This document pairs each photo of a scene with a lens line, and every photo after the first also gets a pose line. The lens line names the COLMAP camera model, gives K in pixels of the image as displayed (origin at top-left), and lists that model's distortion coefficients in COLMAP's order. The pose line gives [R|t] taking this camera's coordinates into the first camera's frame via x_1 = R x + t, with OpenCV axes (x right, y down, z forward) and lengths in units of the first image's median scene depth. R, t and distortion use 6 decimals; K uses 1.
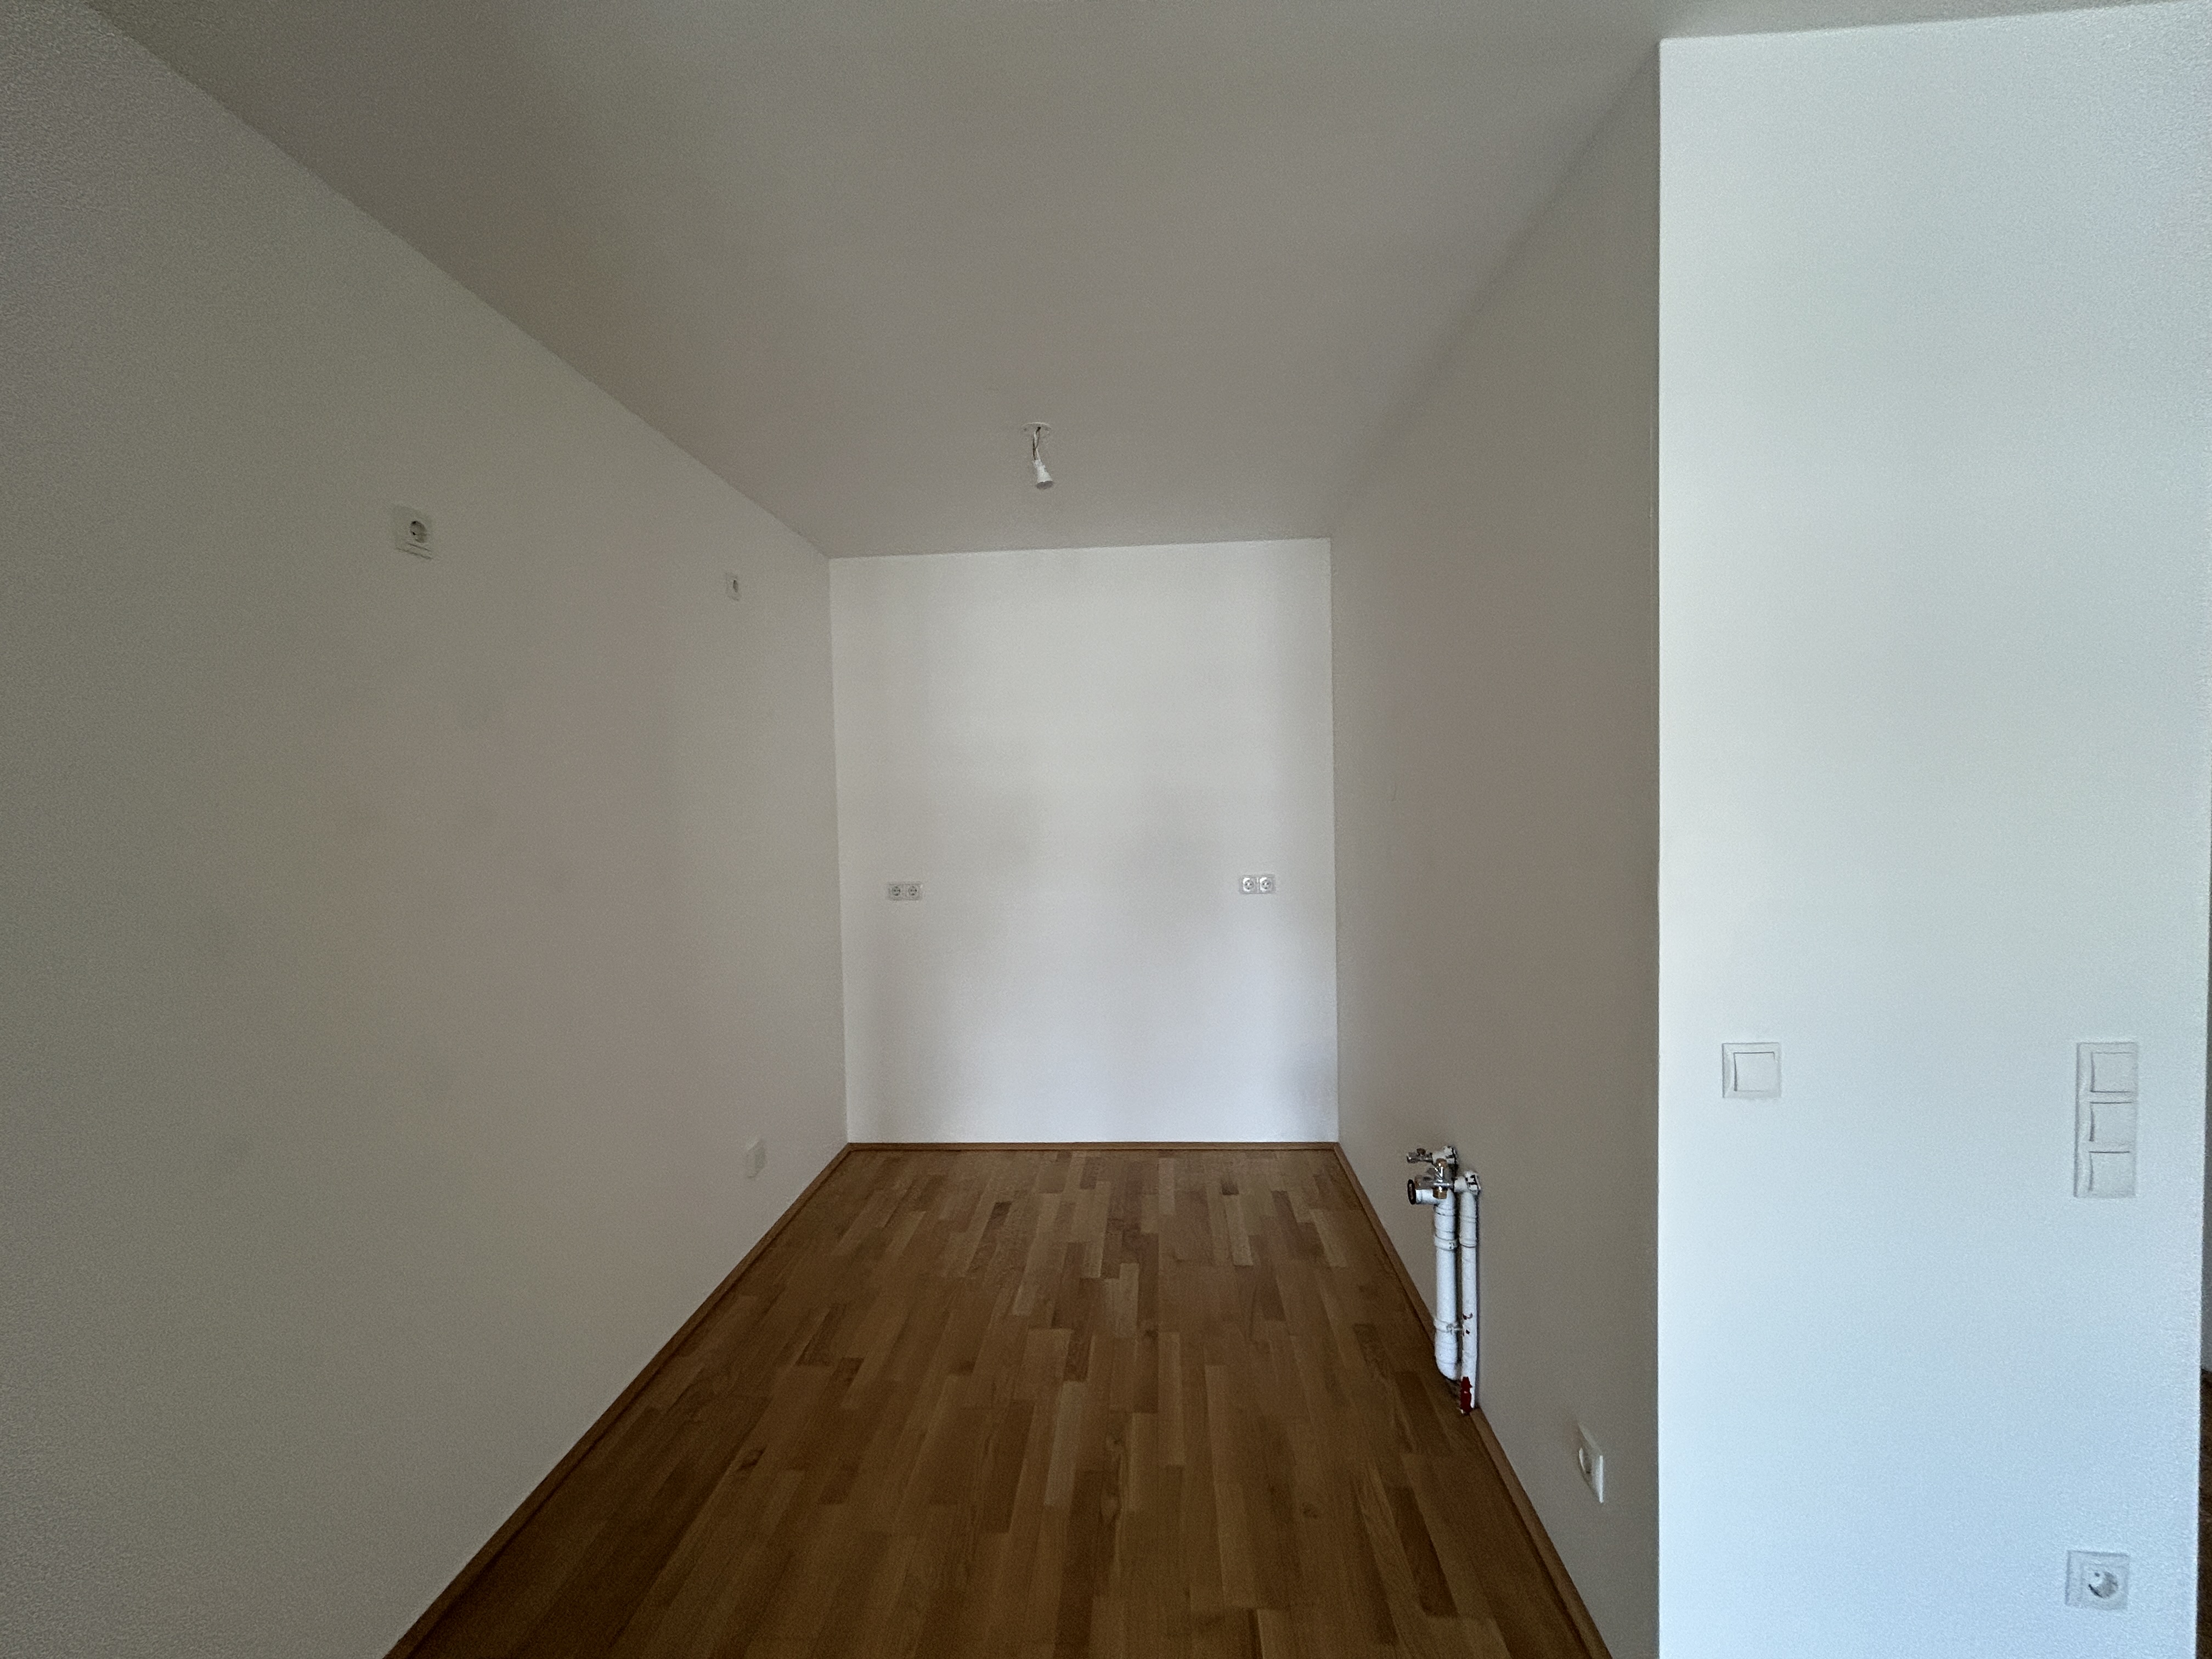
lens RADIAL K [[890.3, 0, 1098.0], [0, 890.3, 834.4], [0, 0, 1]] dist [0.000068, 0.000008]
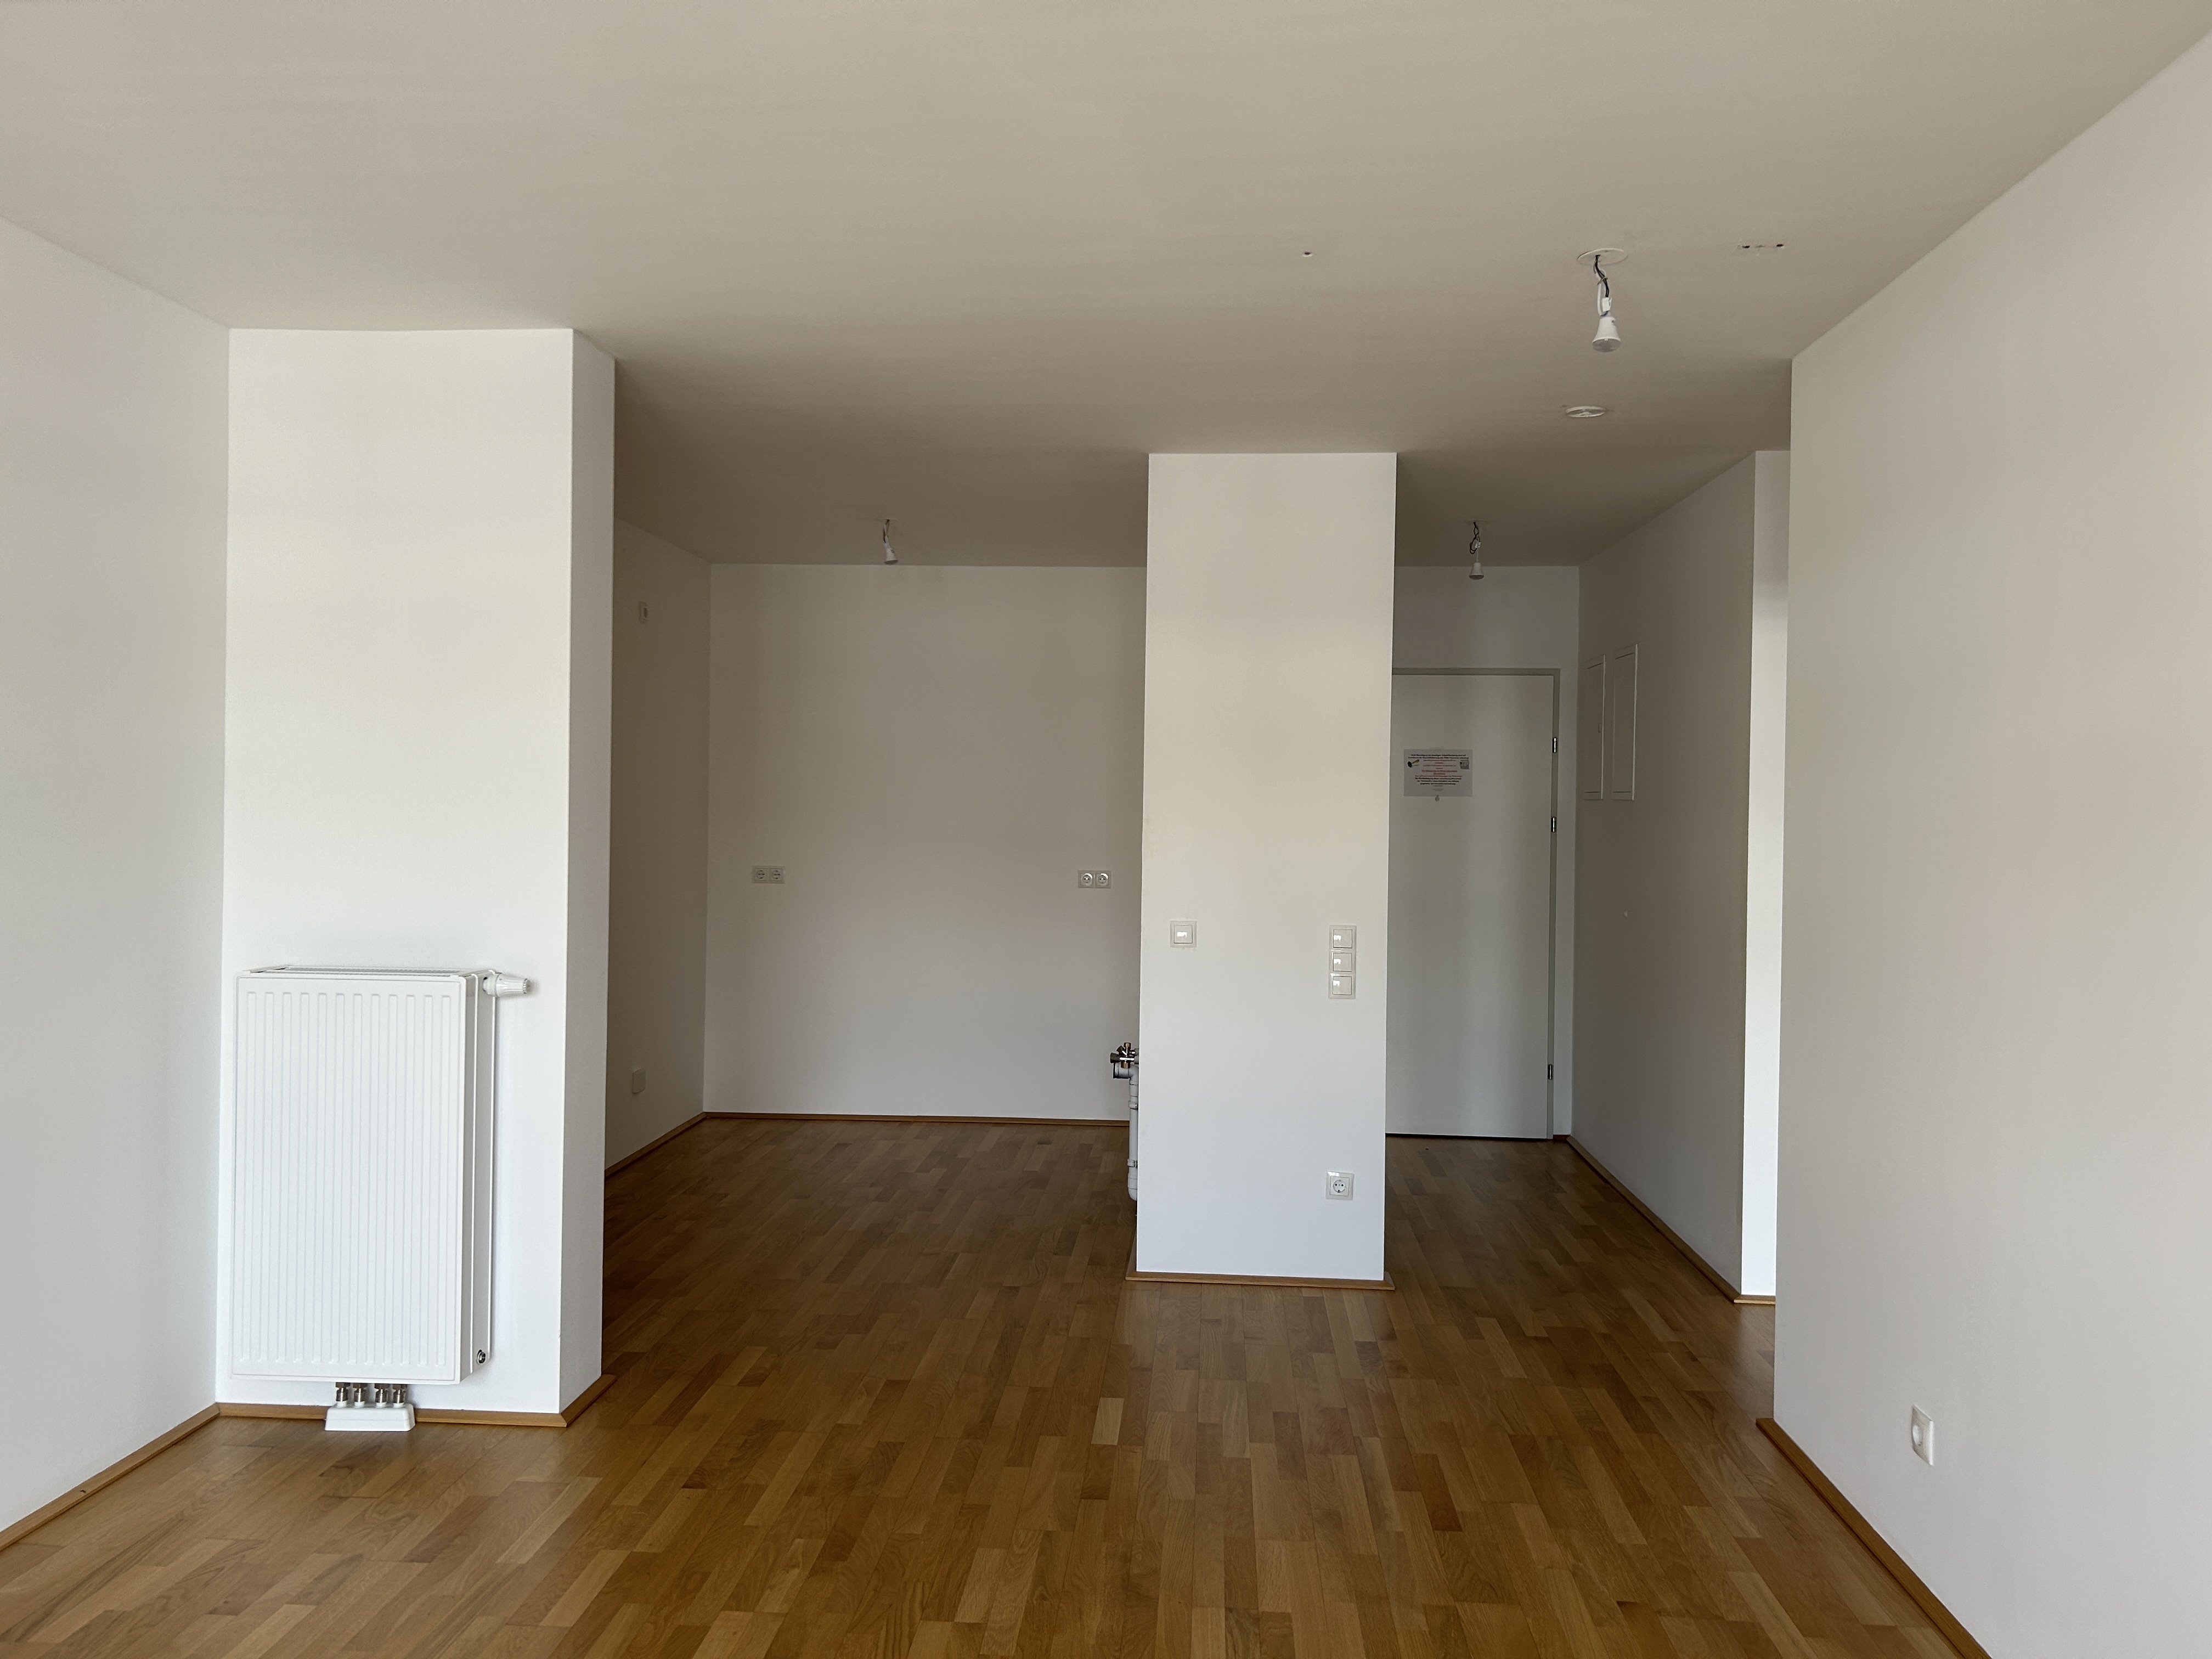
lens RADIAL K [[1668.5, 0, 1110.9], [0, 1668.5, 826.4], [0, 0, 1]] dist [0.001802, 0.000054]
pose [[0.999291, 0.037272, 0.005390, 0.184520], [-0.037140, 0.999049, -0.022830, 0.035888], [-0.006236, 0.022614, 0.999725, -1.024611]]
